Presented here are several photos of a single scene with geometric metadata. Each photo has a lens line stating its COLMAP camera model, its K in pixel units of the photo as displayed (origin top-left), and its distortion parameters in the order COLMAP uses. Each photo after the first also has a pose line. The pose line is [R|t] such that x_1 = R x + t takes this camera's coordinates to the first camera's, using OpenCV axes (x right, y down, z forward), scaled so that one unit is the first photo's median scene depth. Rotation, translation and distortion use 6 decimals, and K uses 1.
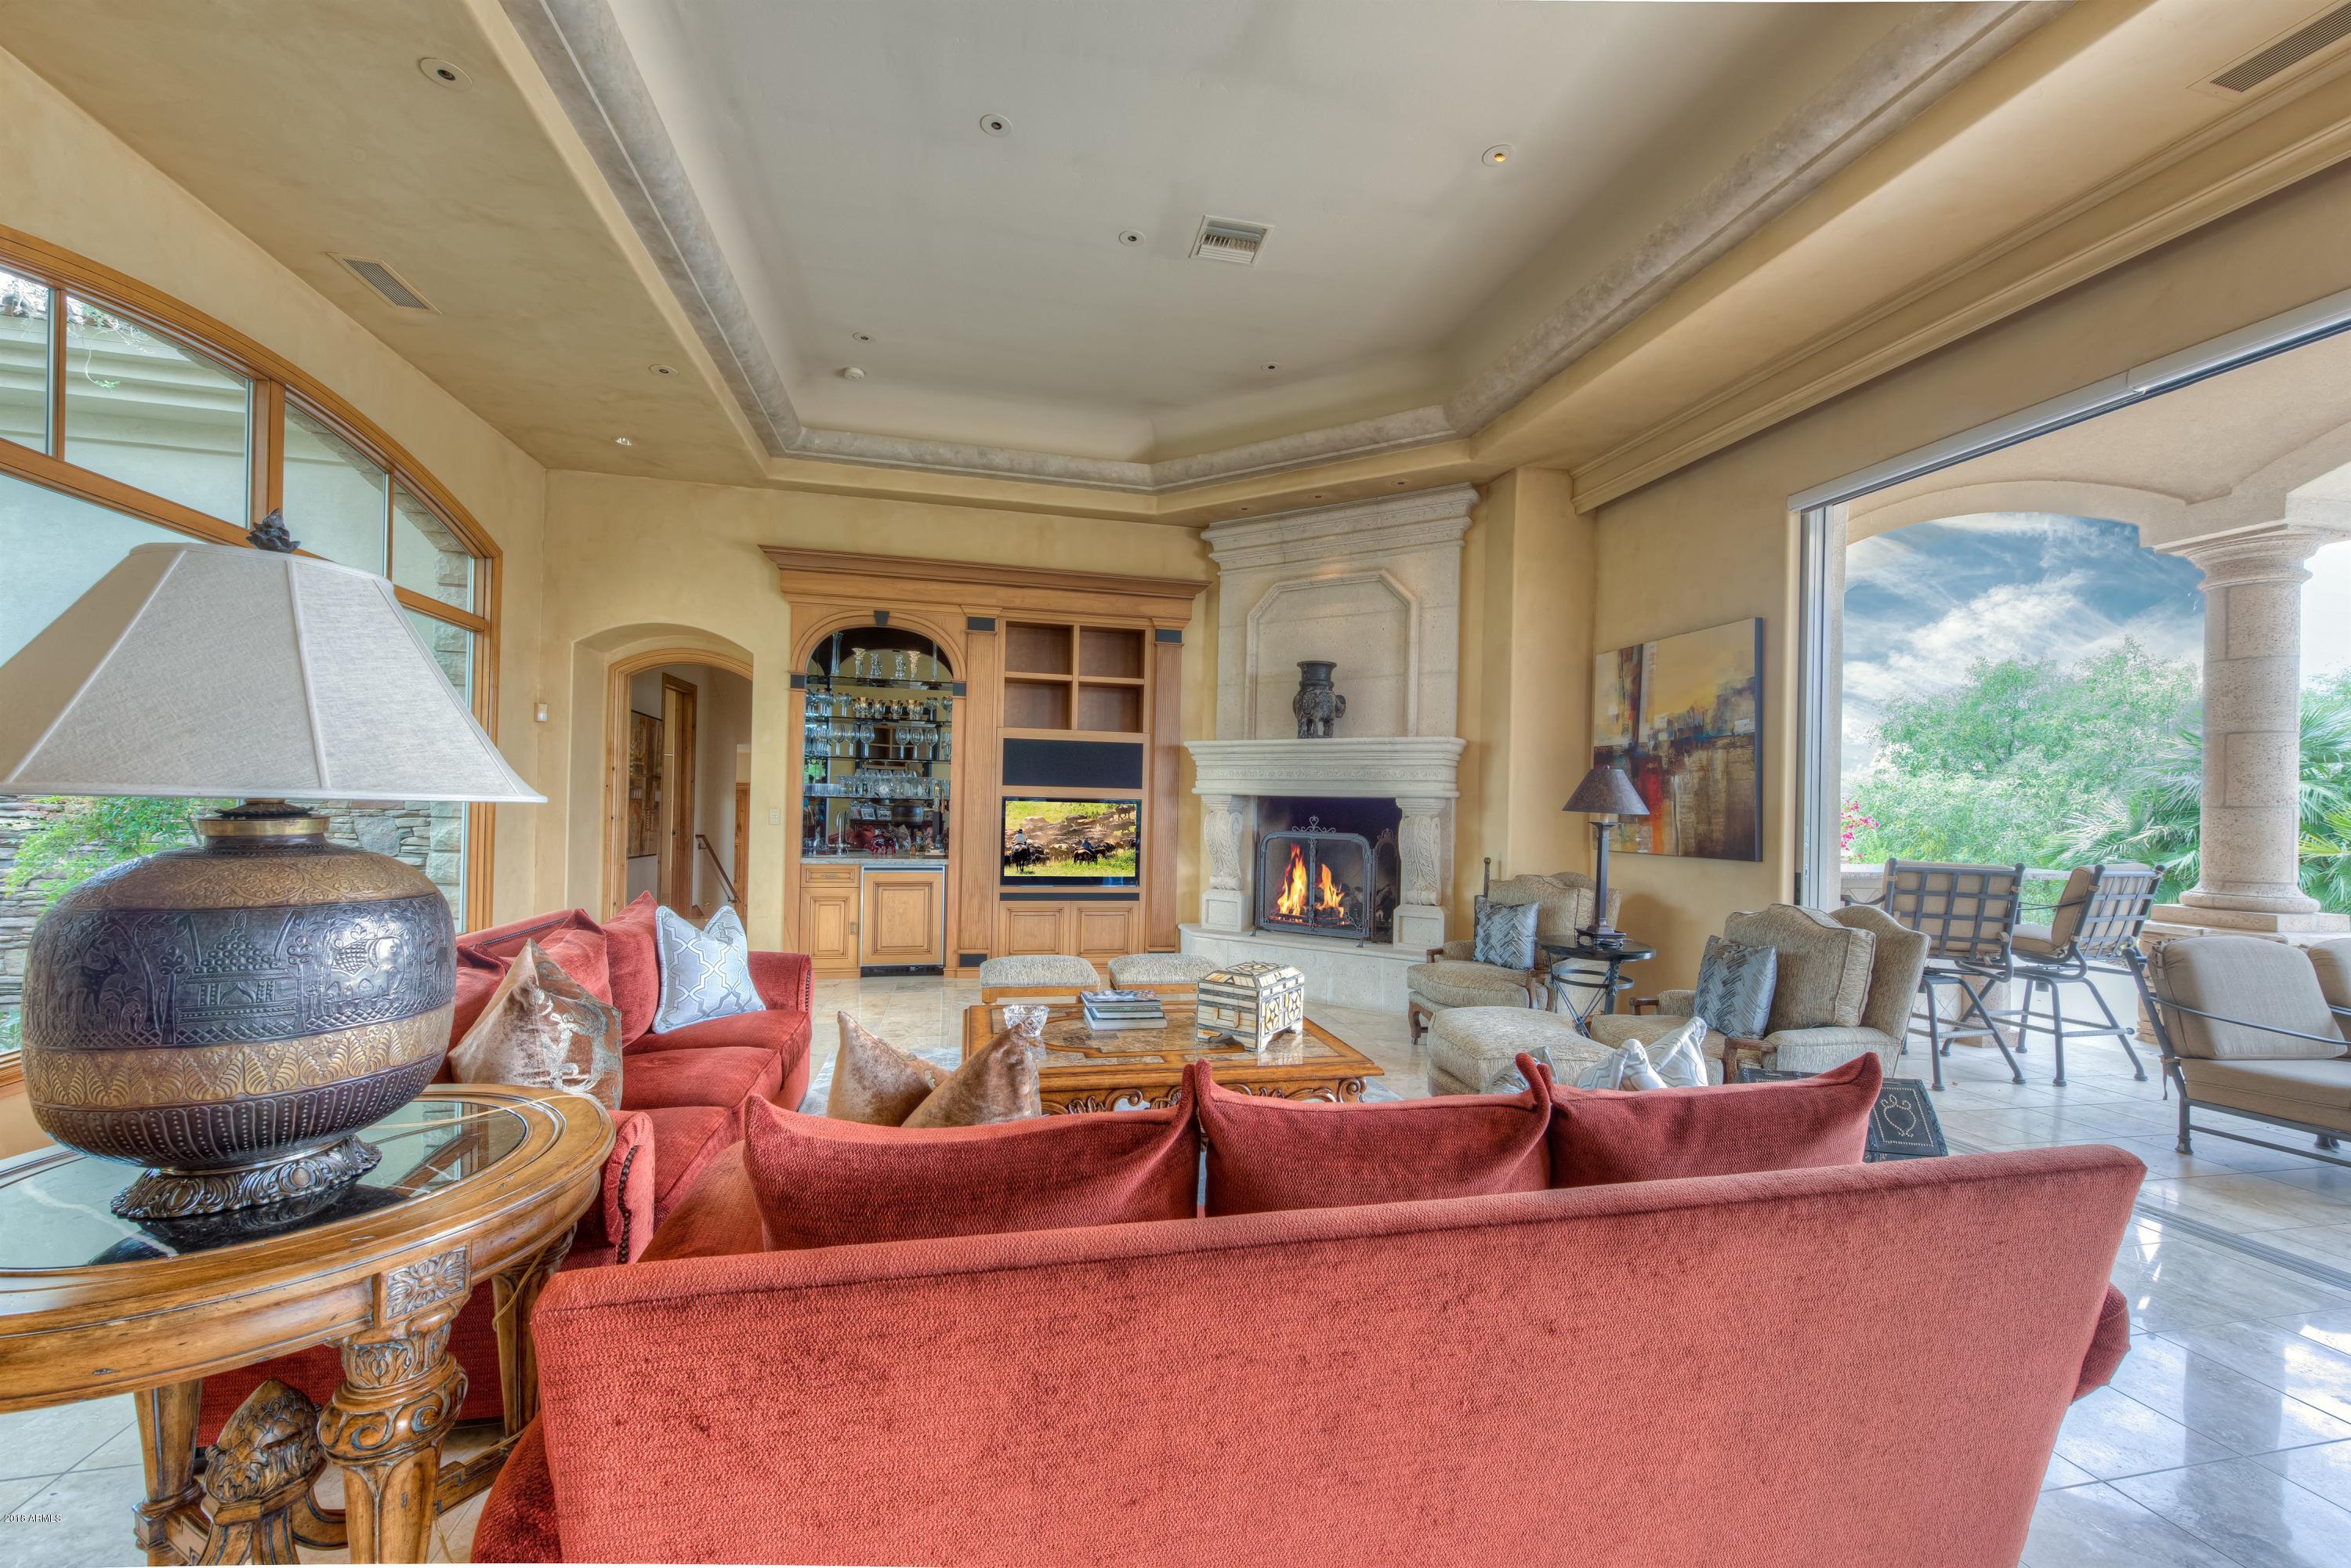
lens RADIAL K [[923.6, 0, 1178.2], [0, 923.6, 799.9], [0, 0, 1]] dist [0.003458, -0.000270]
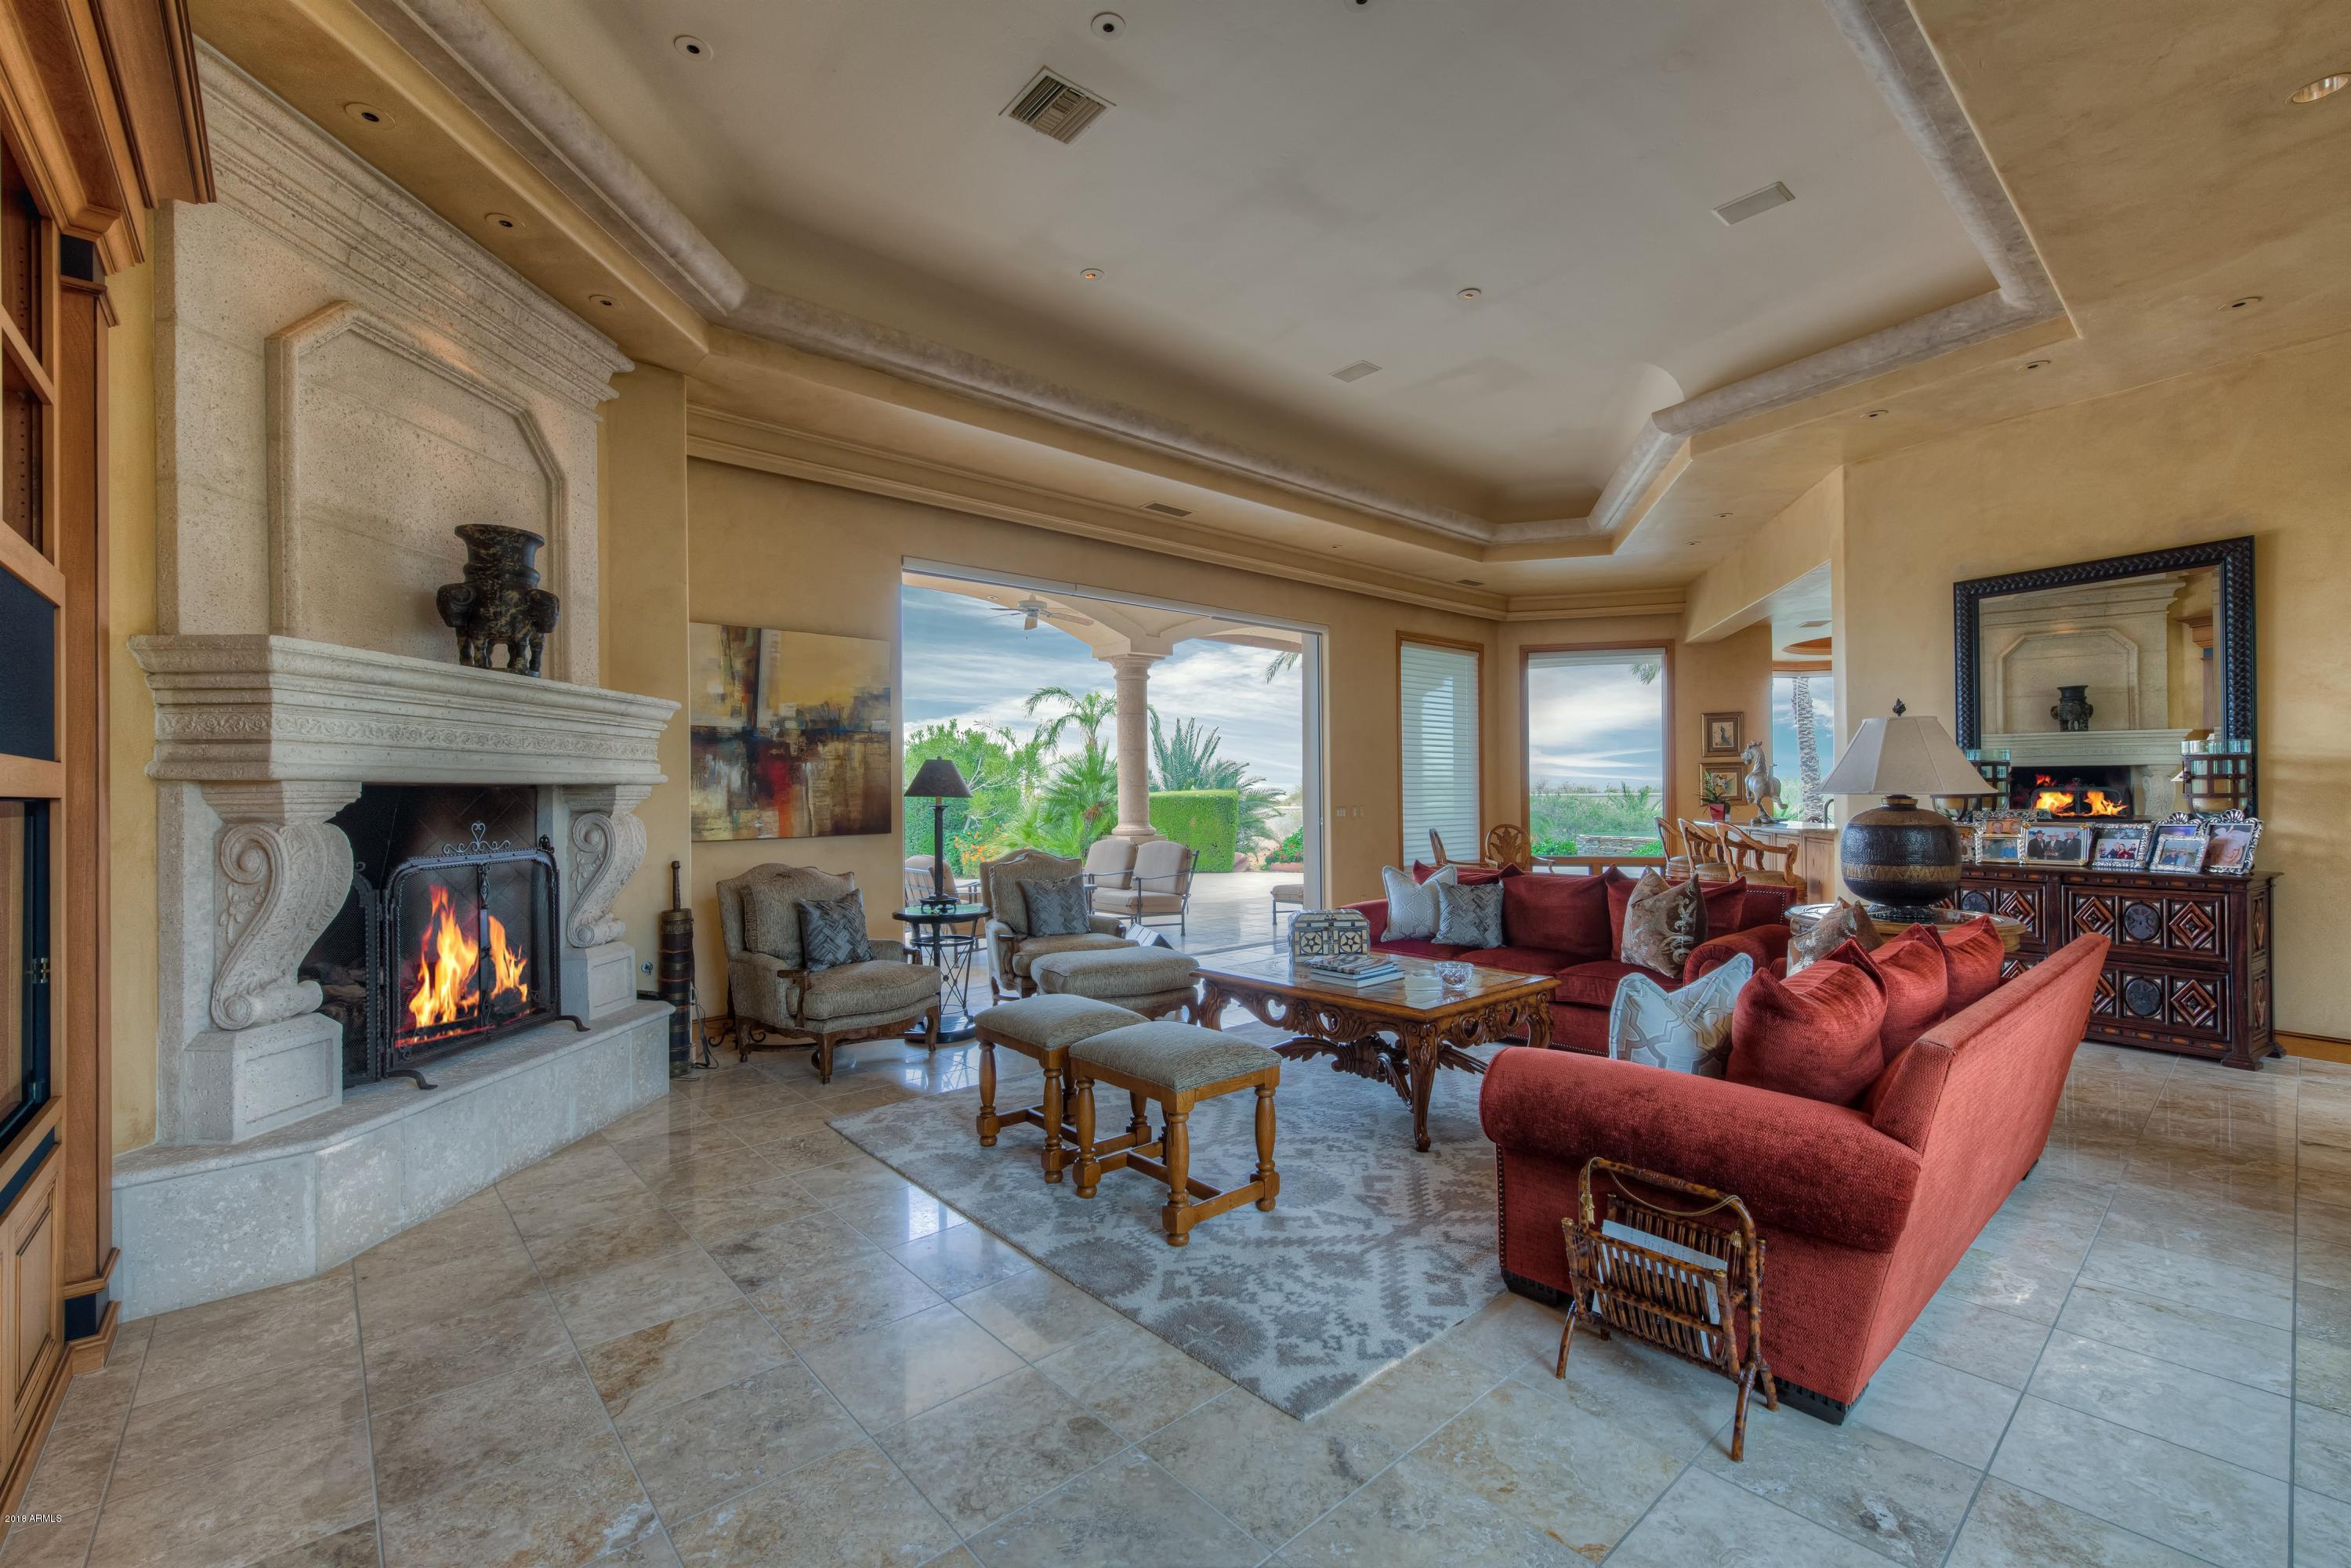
lens RADIAL K [[993.4, 0, 1181.5], [0, 993.4, 793.6], [0, 0, 1]] dist [-0.001704, -0.000349]
pose [[-0.480692, -0.016879, 0.876727, -0.543055], [-0.003780, 0.999845, 0.017177, -0.009410], [-0.876881, 0.004943, -0.480682, 0.929507]]
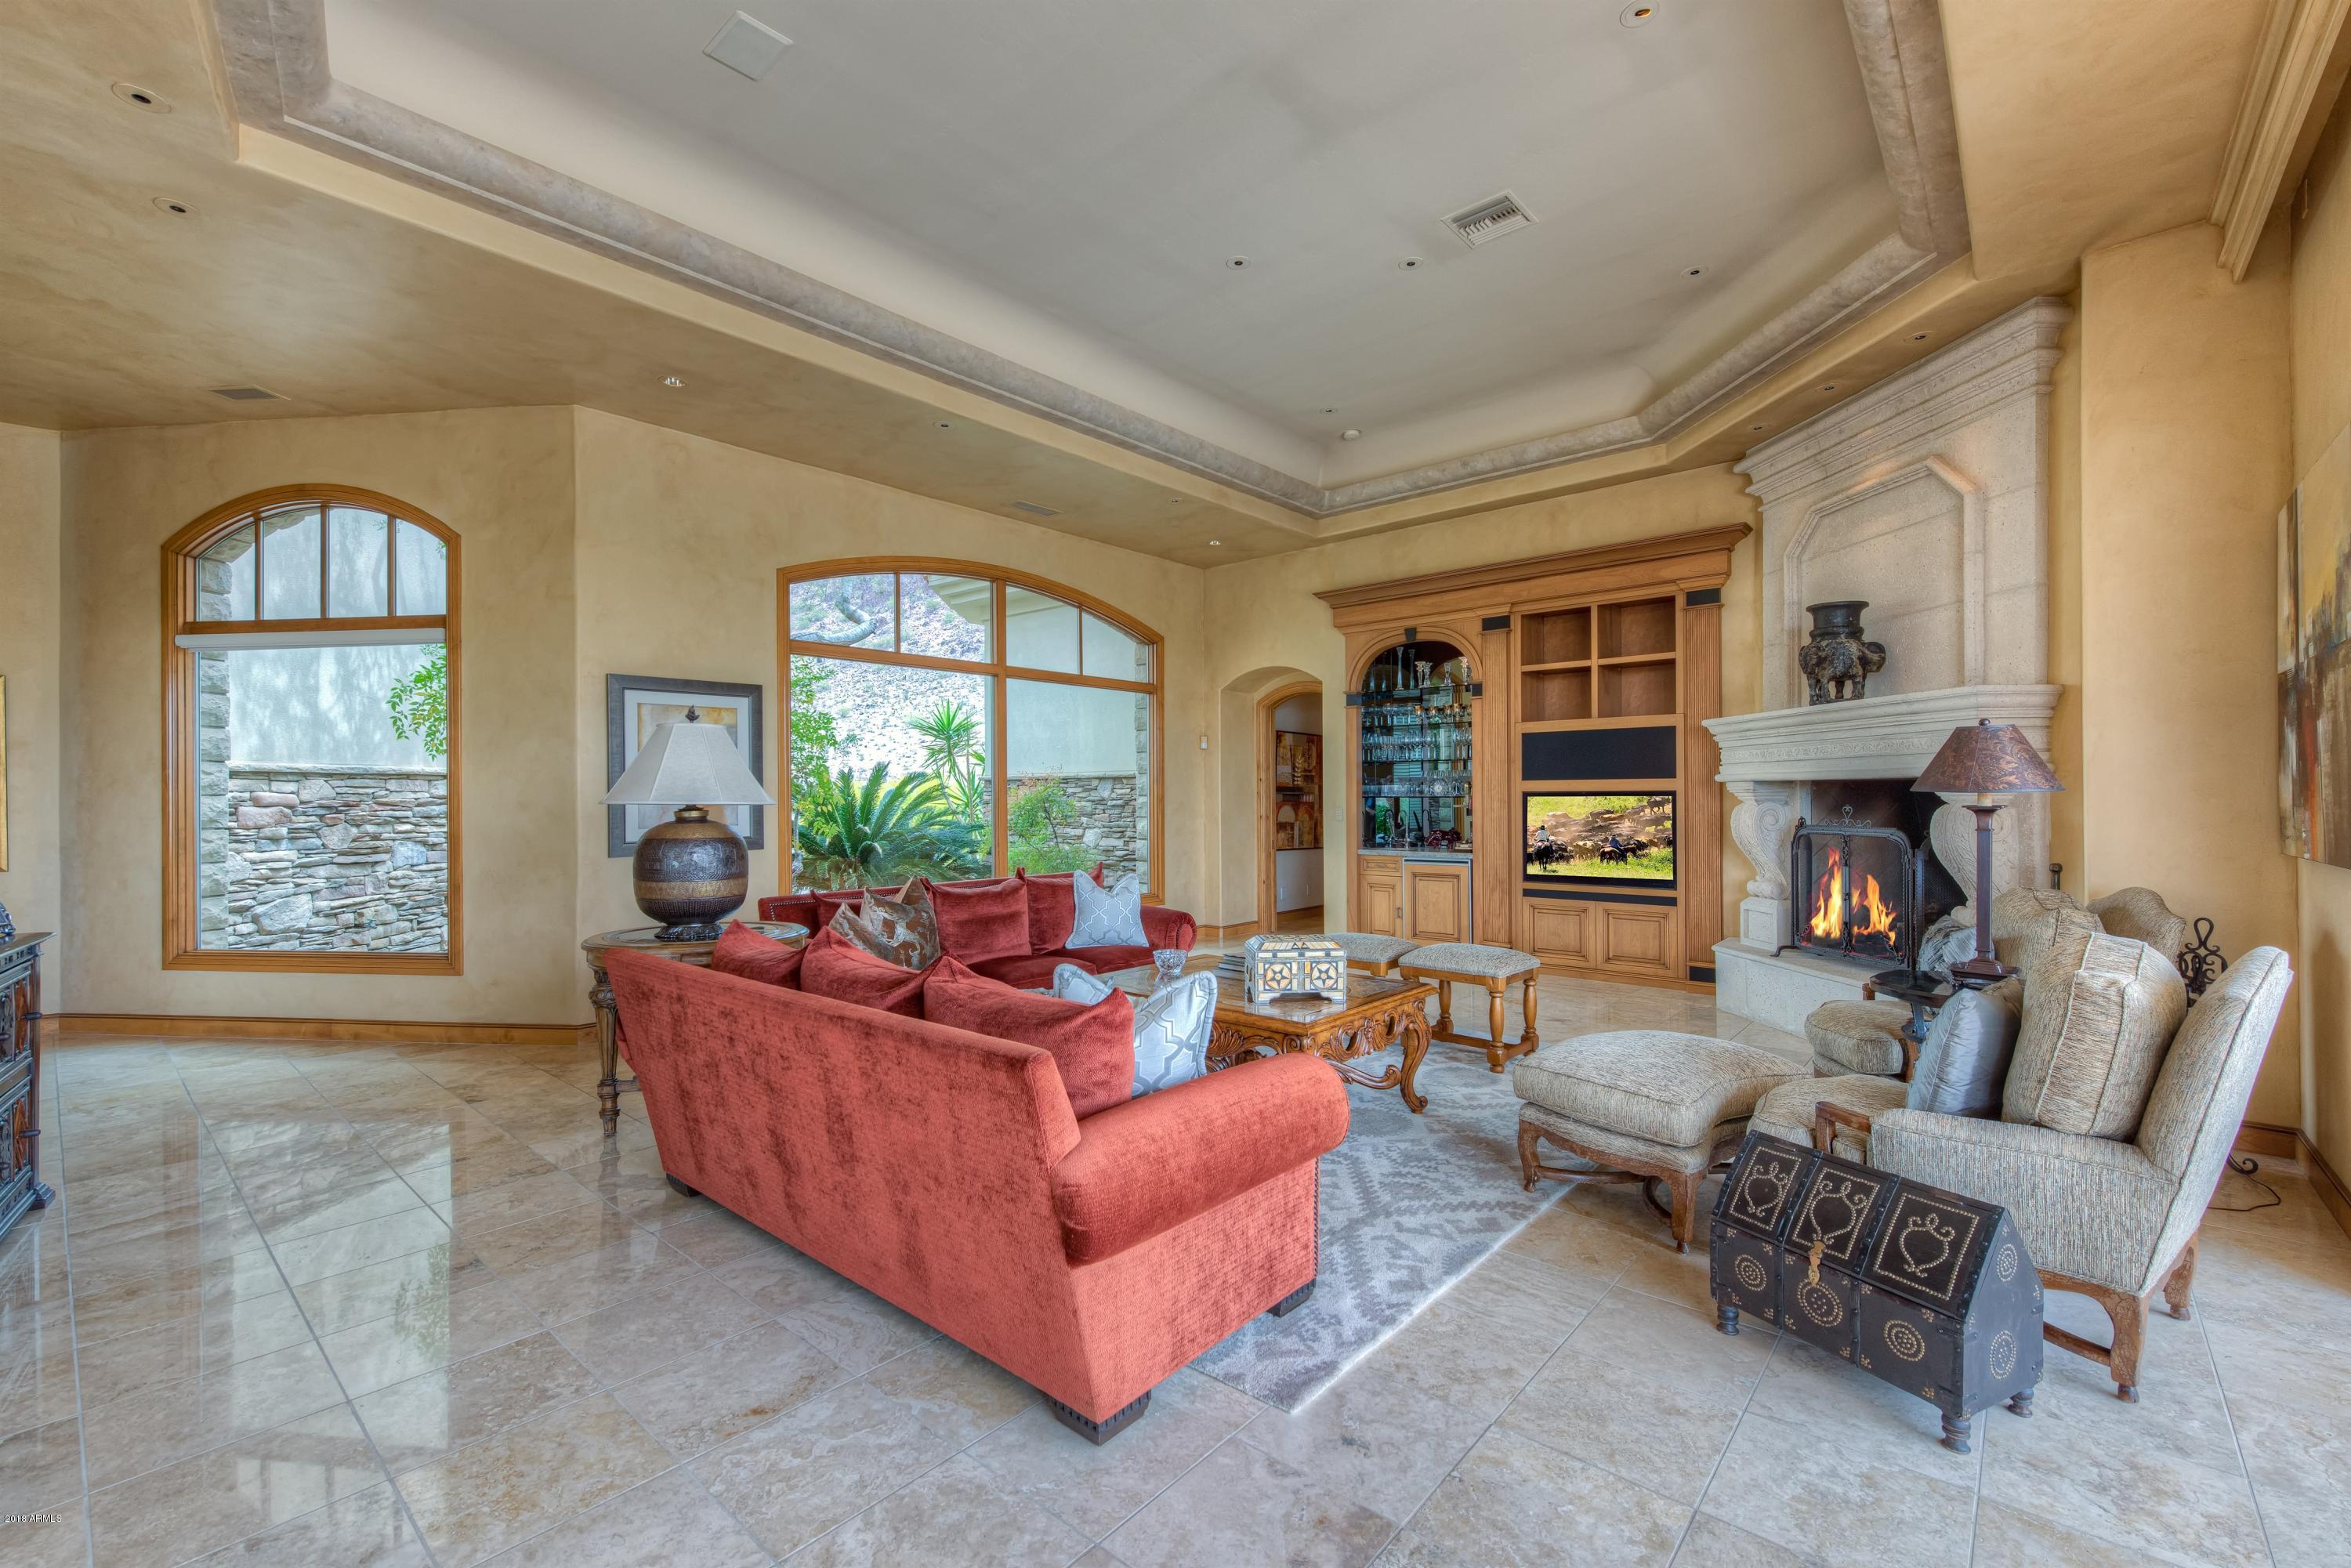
lens RADIAL K [[993.4, 0, 1181.5], [0, 993.4, 793.6], [0, 0, 1]] dist [-0.001704, -0.000349]
pose [[0.585184, -0.029218, -0.810374, 0.490631], [0.021700, 0.999557, -0.020370, 0.012488], [0.810610, -0.005665, 0.585558, 0.081193]]
